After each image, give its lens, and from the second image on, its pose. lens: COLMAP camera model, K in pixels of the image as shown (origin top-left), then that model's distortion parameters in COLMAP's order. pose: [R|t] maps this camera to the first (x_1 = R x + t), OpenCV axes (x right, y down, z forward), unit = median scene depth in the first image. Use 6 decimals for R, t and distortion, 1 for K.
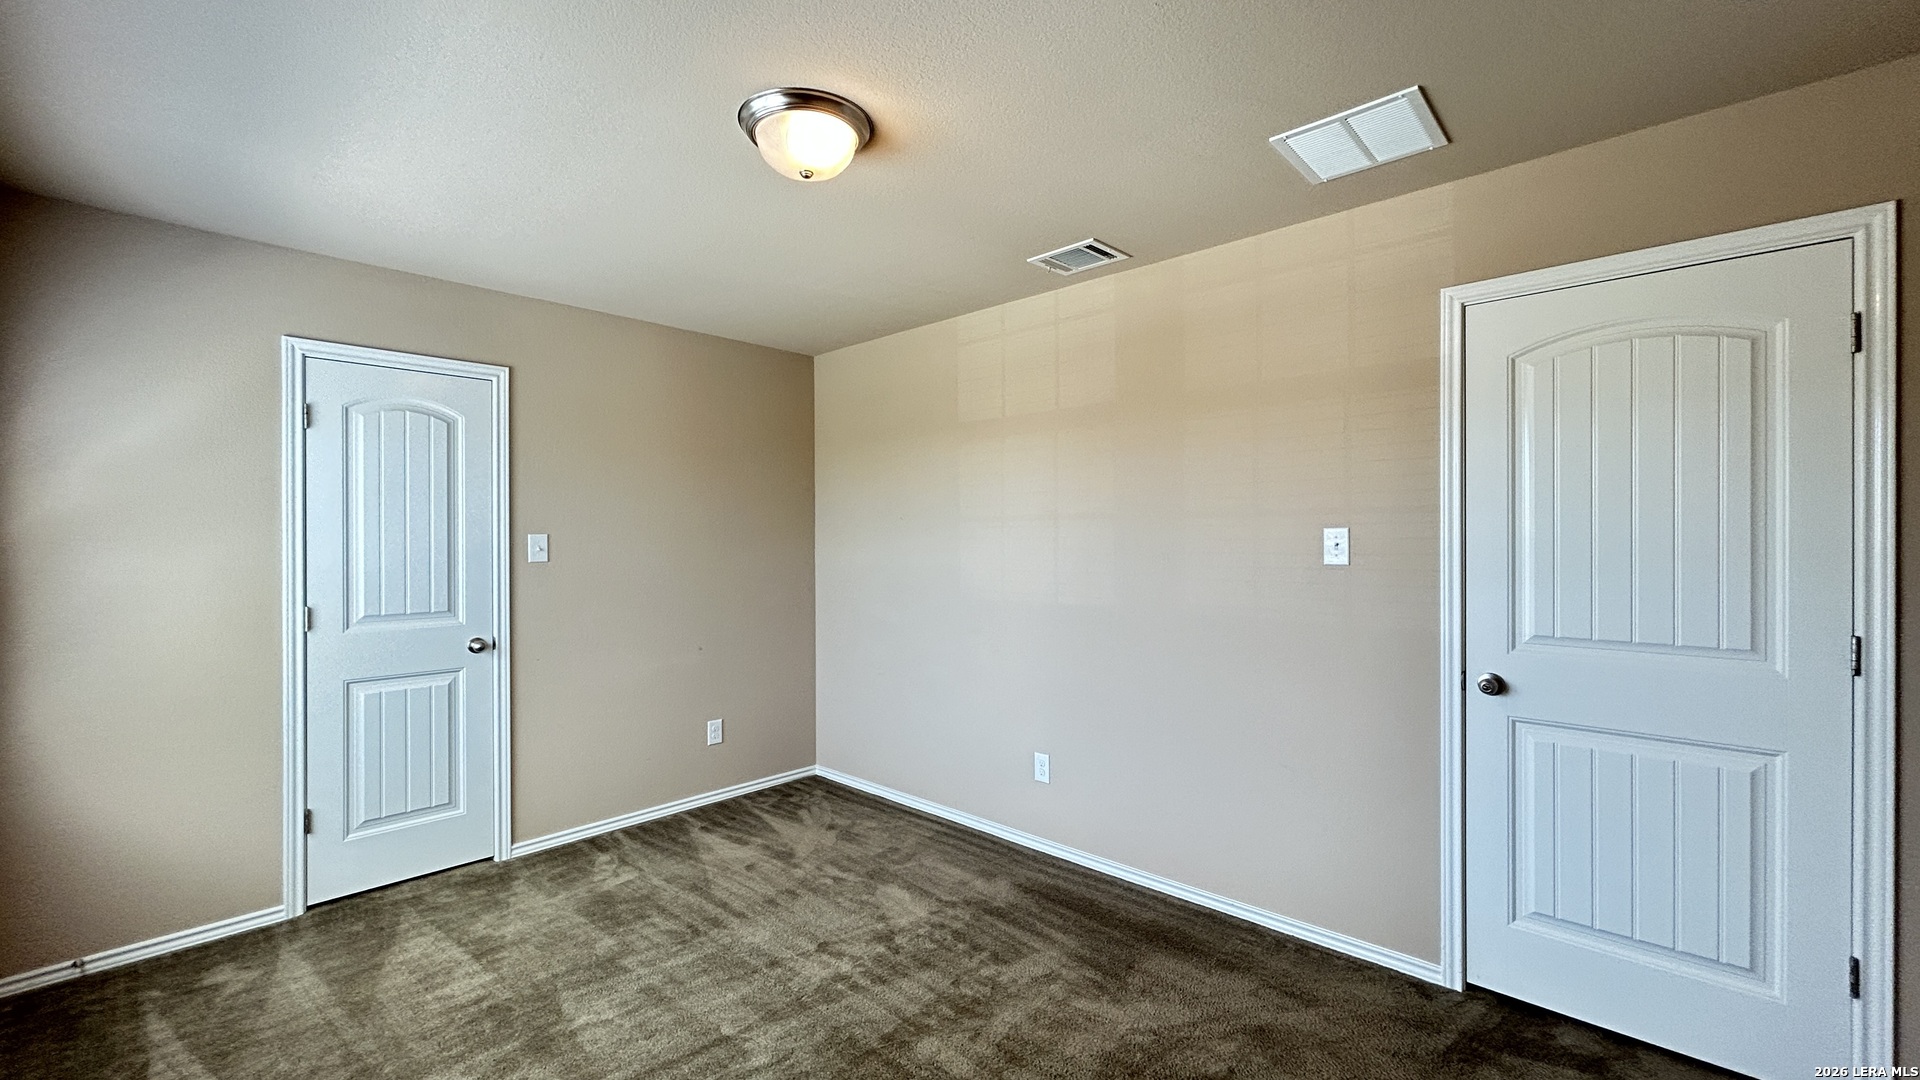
lens RADIAL K [[790.7, 0, 930.7], [0, 790.7, 539.5], [0, 0, 1]] dist [-0.000106, 0.000013]
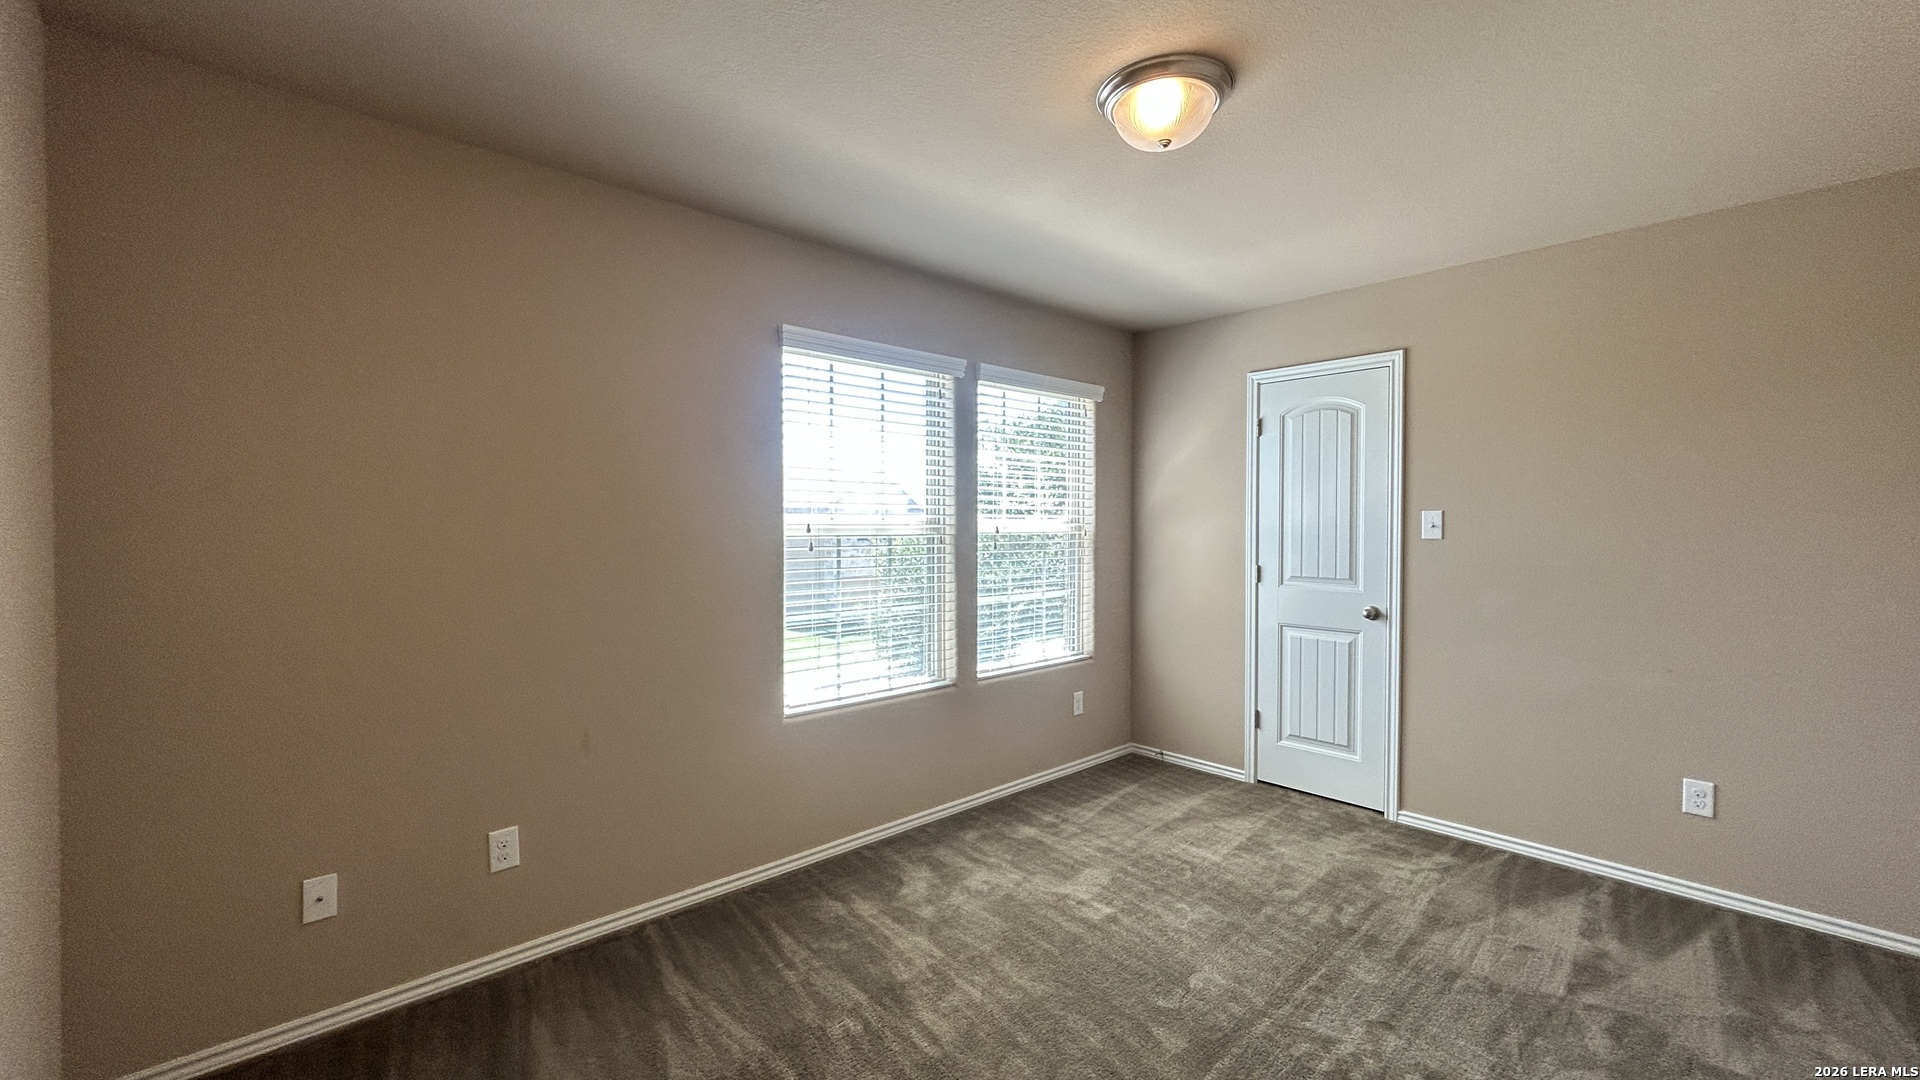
lens RADIAL K [[745.9, 0, 960.0], [0, 745.9, 540.0], [0, 0, 1]] dist [-0.000577, -0.000044]
pose [[-0.053929, 0.023160, -0.998276, 0.500133], [-0.004194, 0.999717, 0.023420, 0.011252], [0.998536, 0.005449, -0.053817, 0.500074]]
